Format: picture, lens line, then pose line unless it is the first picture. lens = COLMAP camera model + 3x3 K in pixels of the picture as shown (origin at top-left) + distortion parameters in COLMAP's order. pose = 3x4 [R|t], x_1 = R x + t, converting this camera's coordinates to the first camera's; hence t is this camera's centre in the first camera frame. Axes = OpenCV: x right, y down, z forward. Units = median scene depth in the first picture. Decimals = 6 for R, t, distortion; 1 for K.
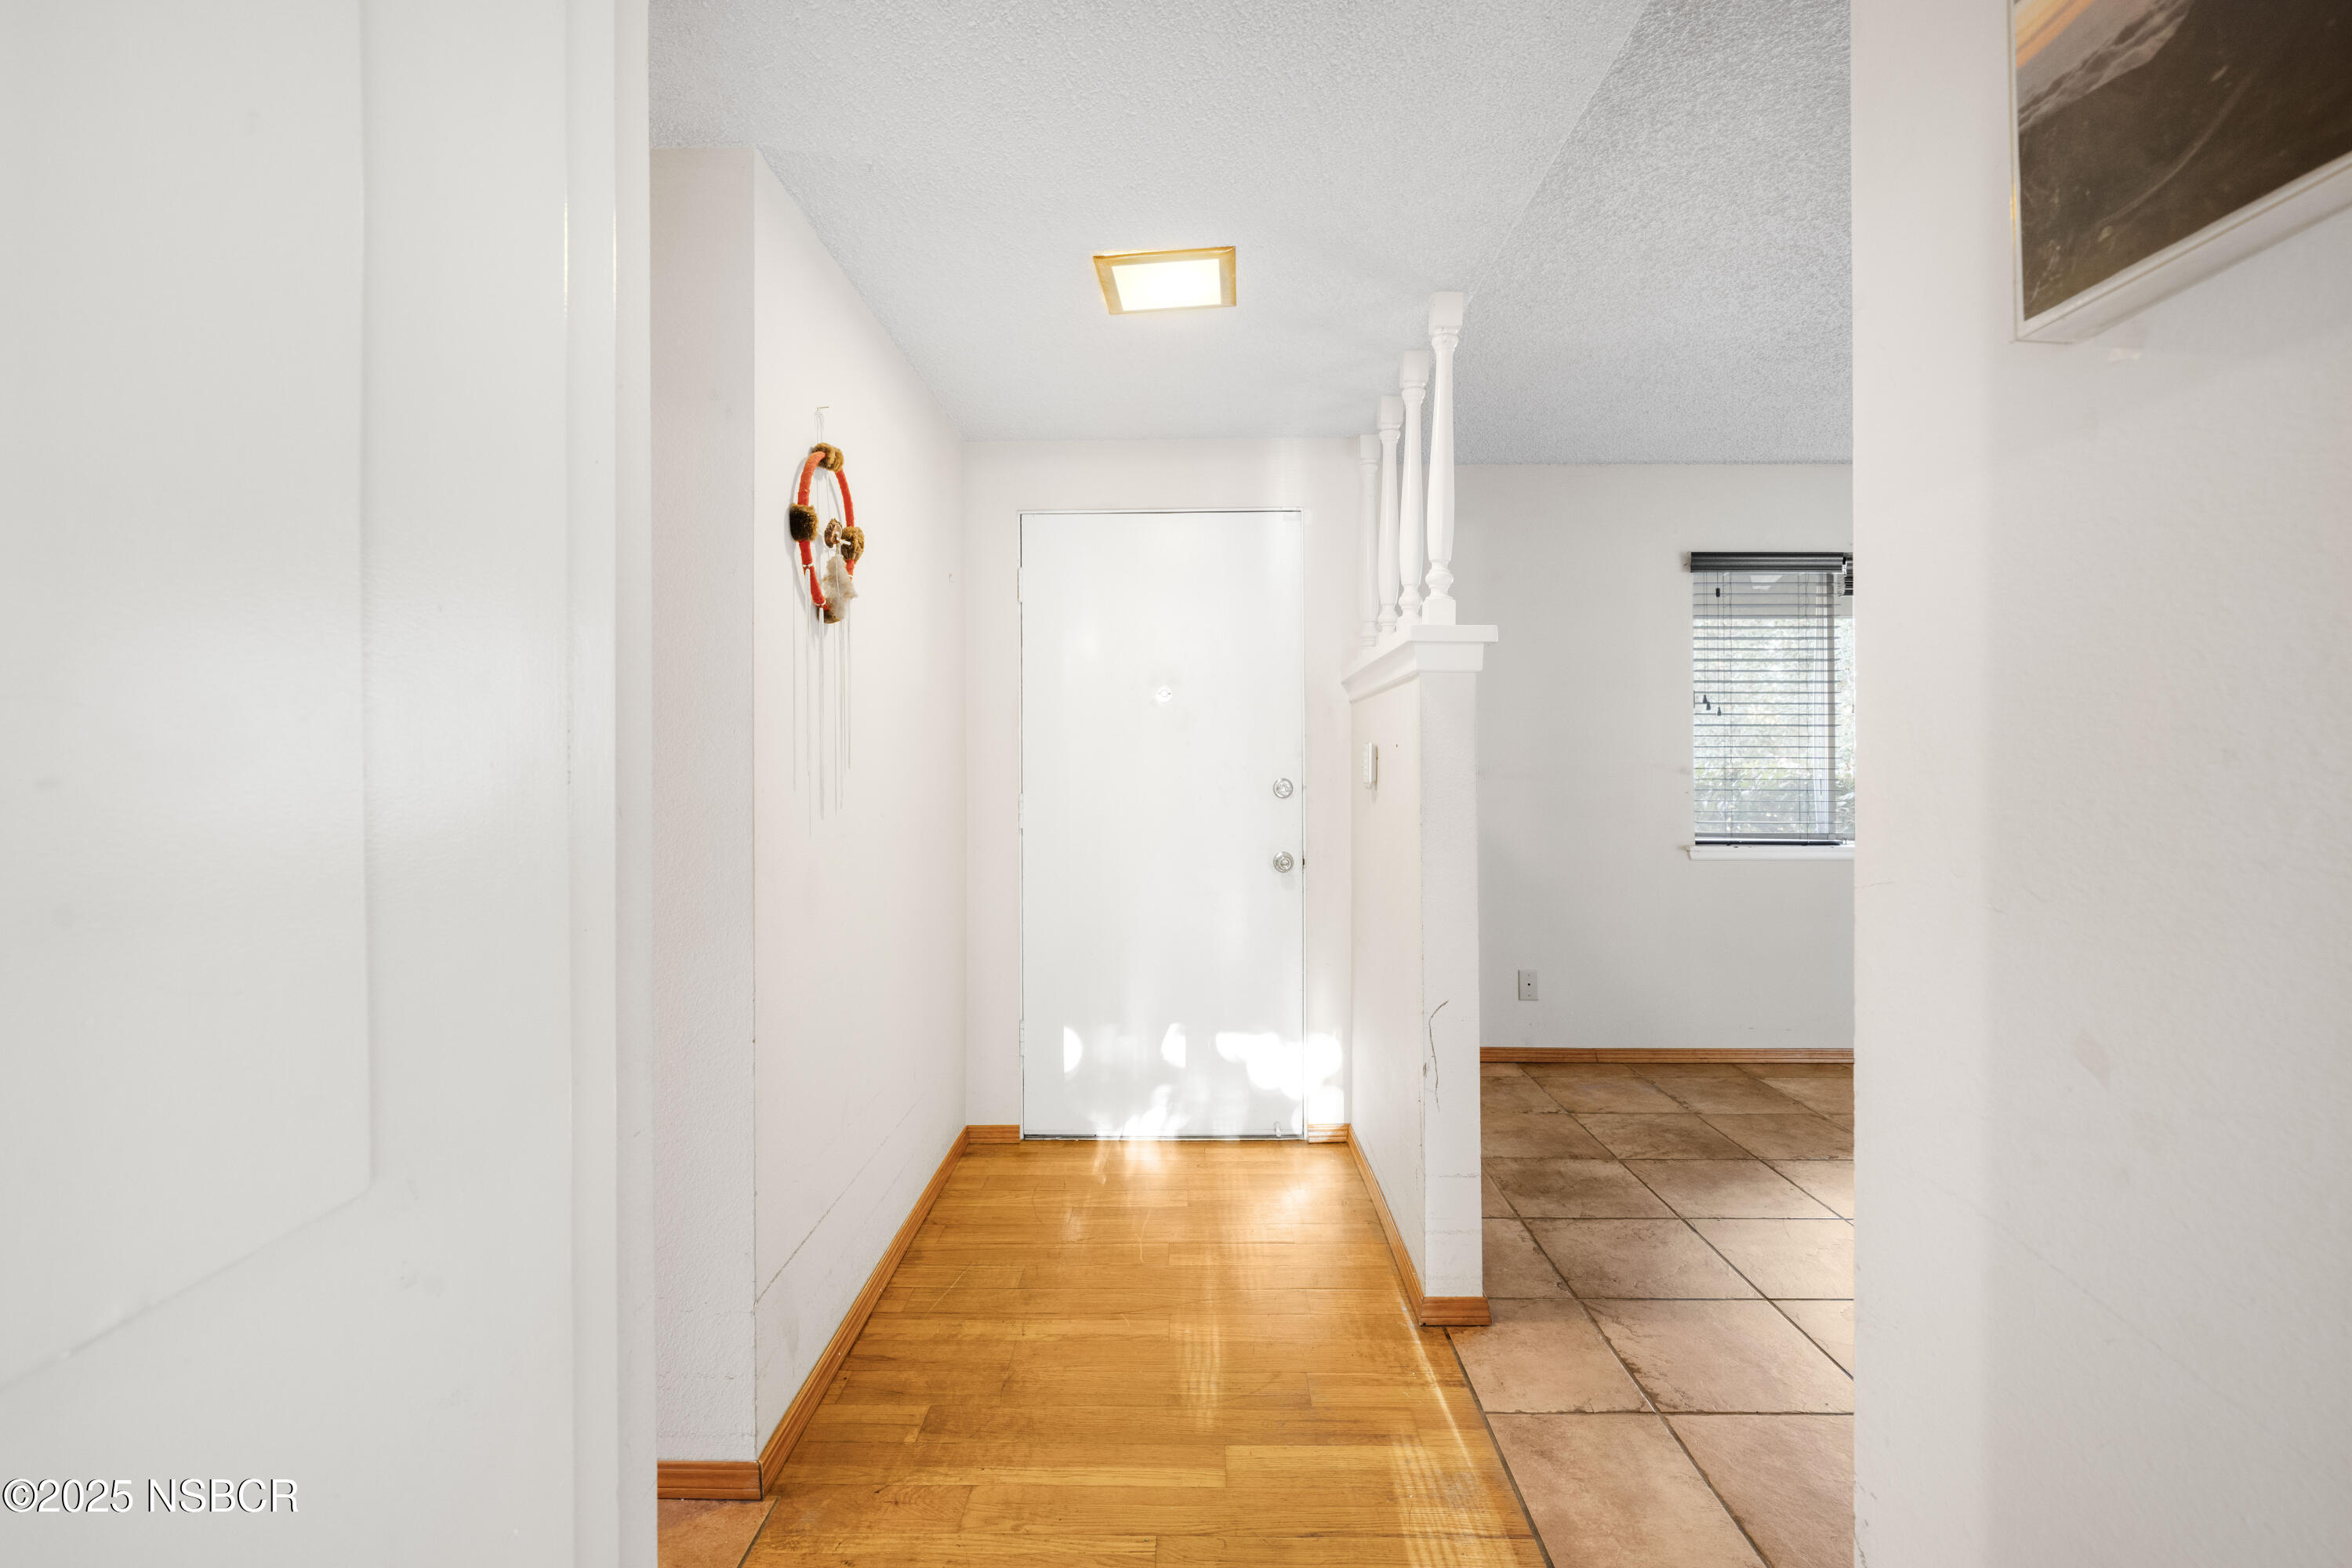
lens RADIAL K [[1070.4, 0, 1180.1], [0, 1070.4, 779.1], [0, 0, 1]] dist [-0.001257, -0.000068]
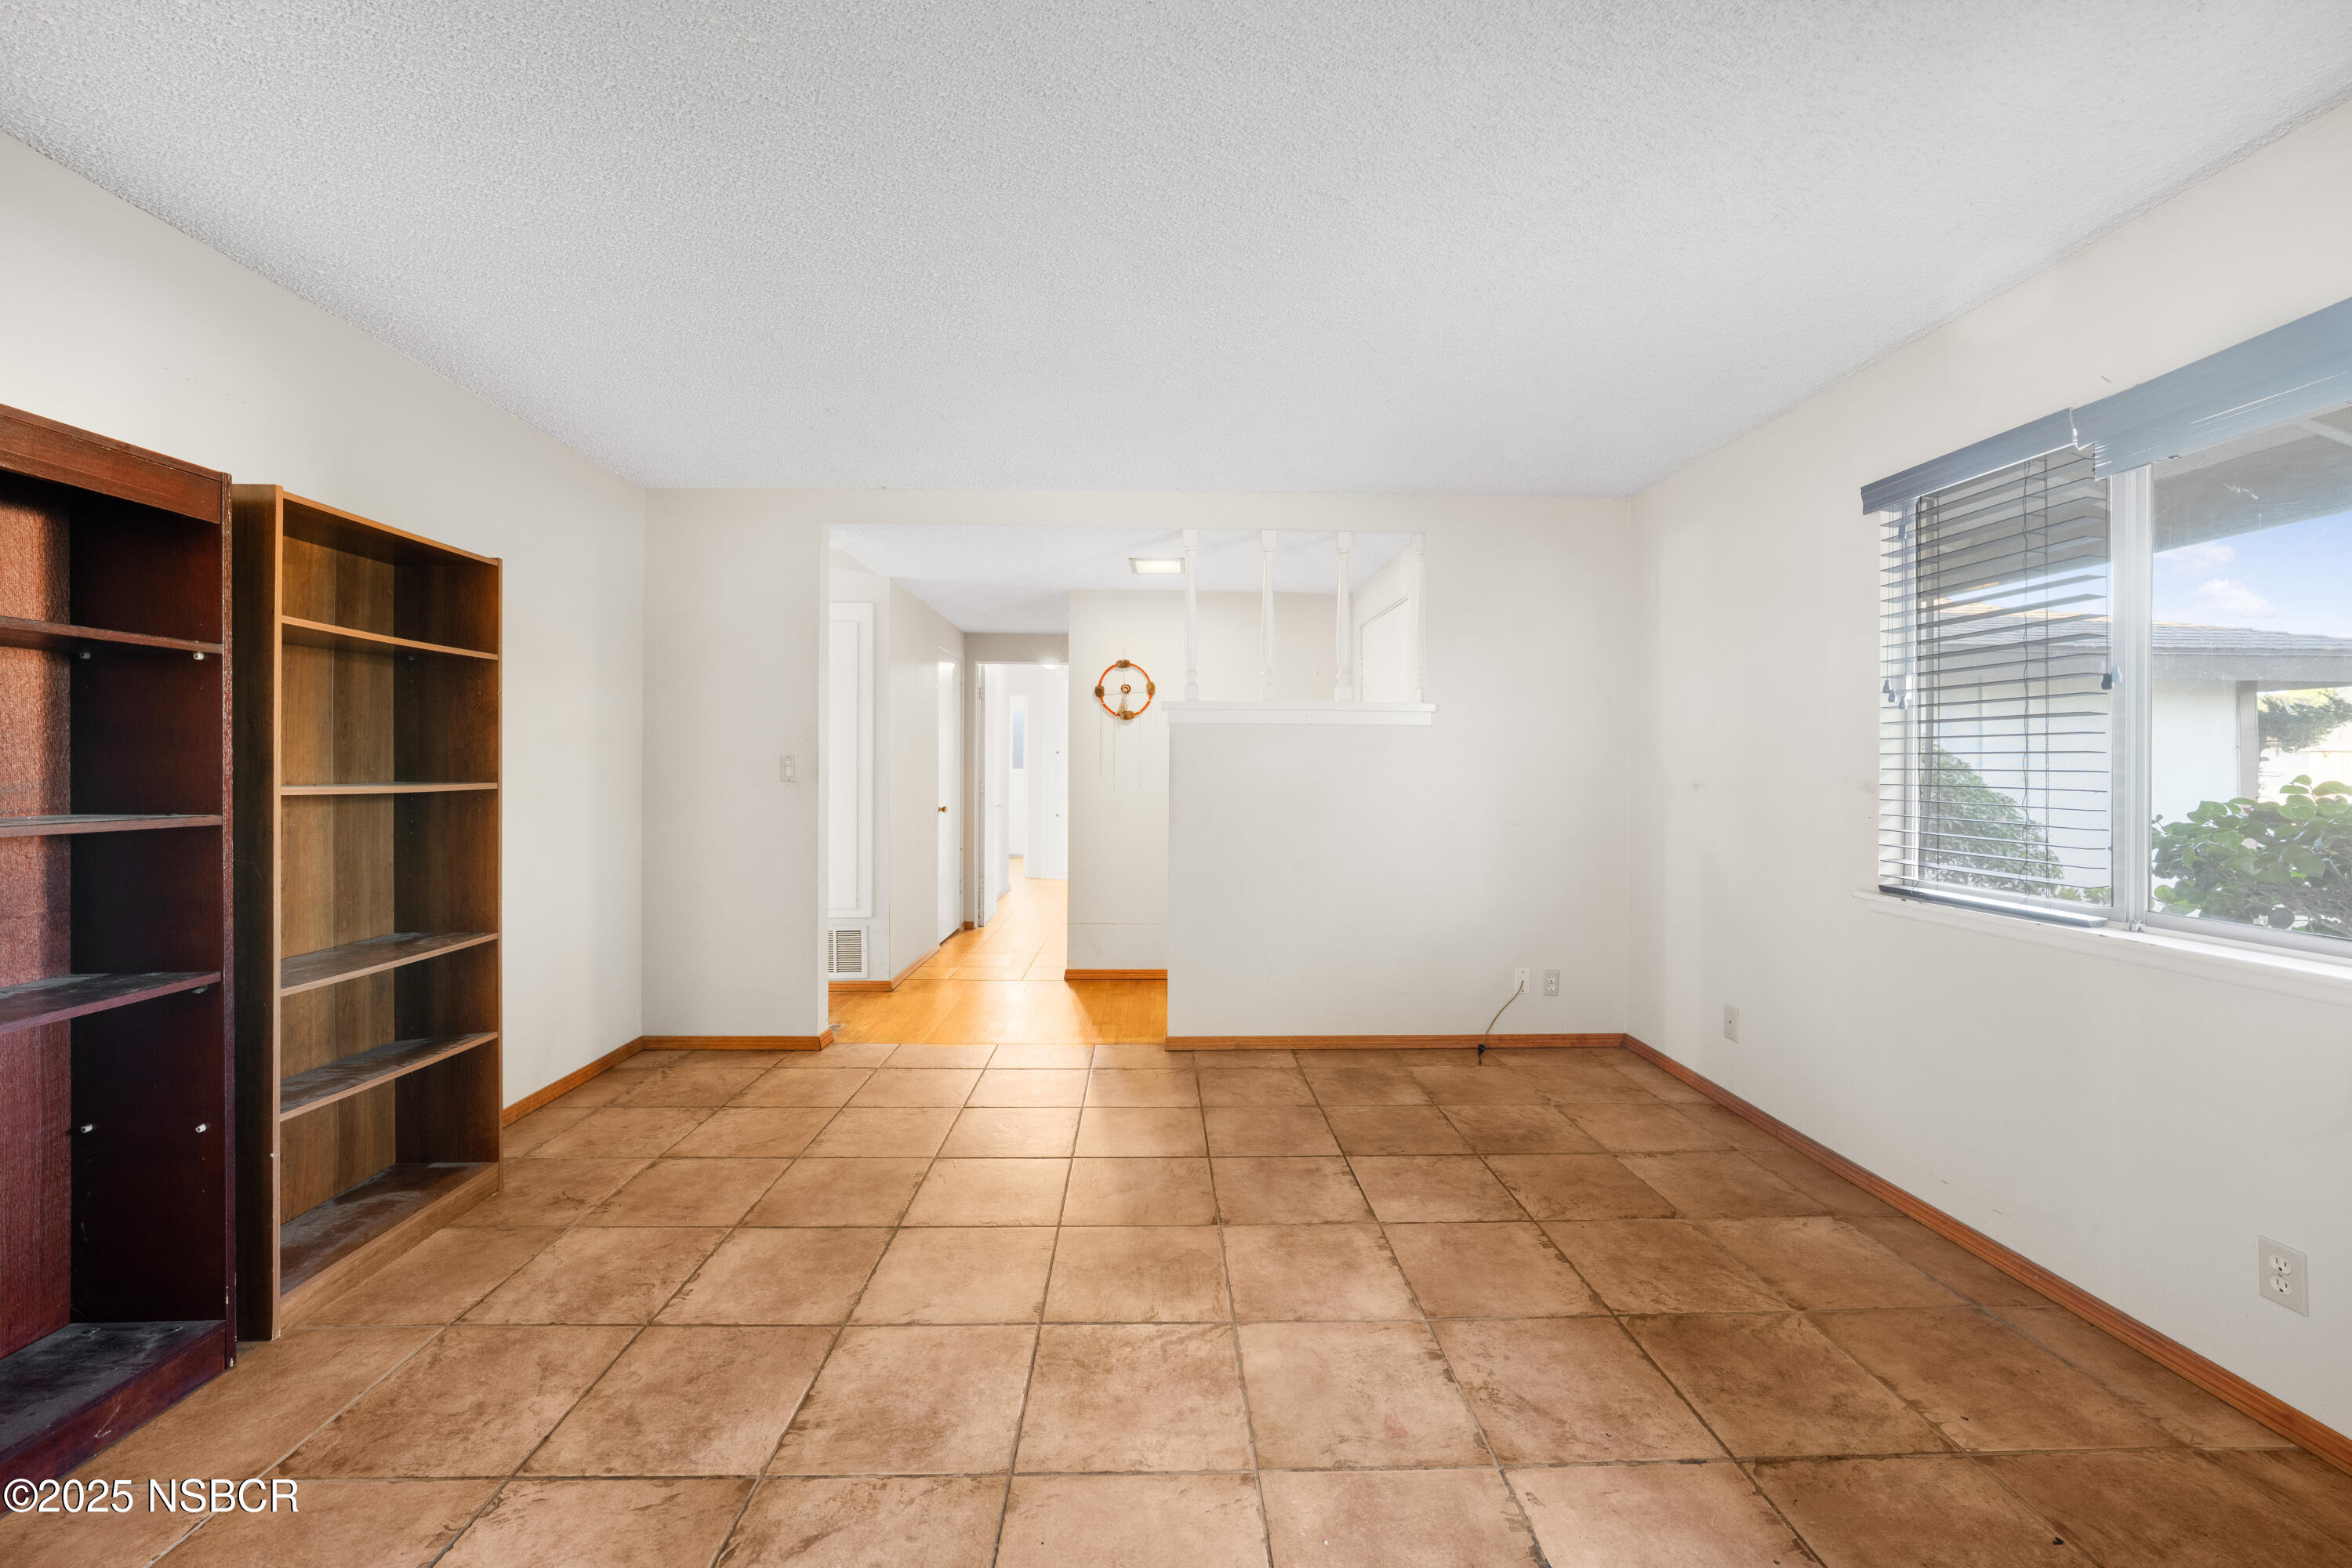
lens RADIAL K [[905.0, 0, 1175.2], [0, 905.0, 771.8], [0, 0, 1]] dist [0.000147, 0.000004]
pose [[0.033687, 0.002577, -0.999429, 1.258899], [-0.011568, 0.999931, 0.002189, -0.016208], [0.999365, 0.011487, 0.033715, 0.595334]]
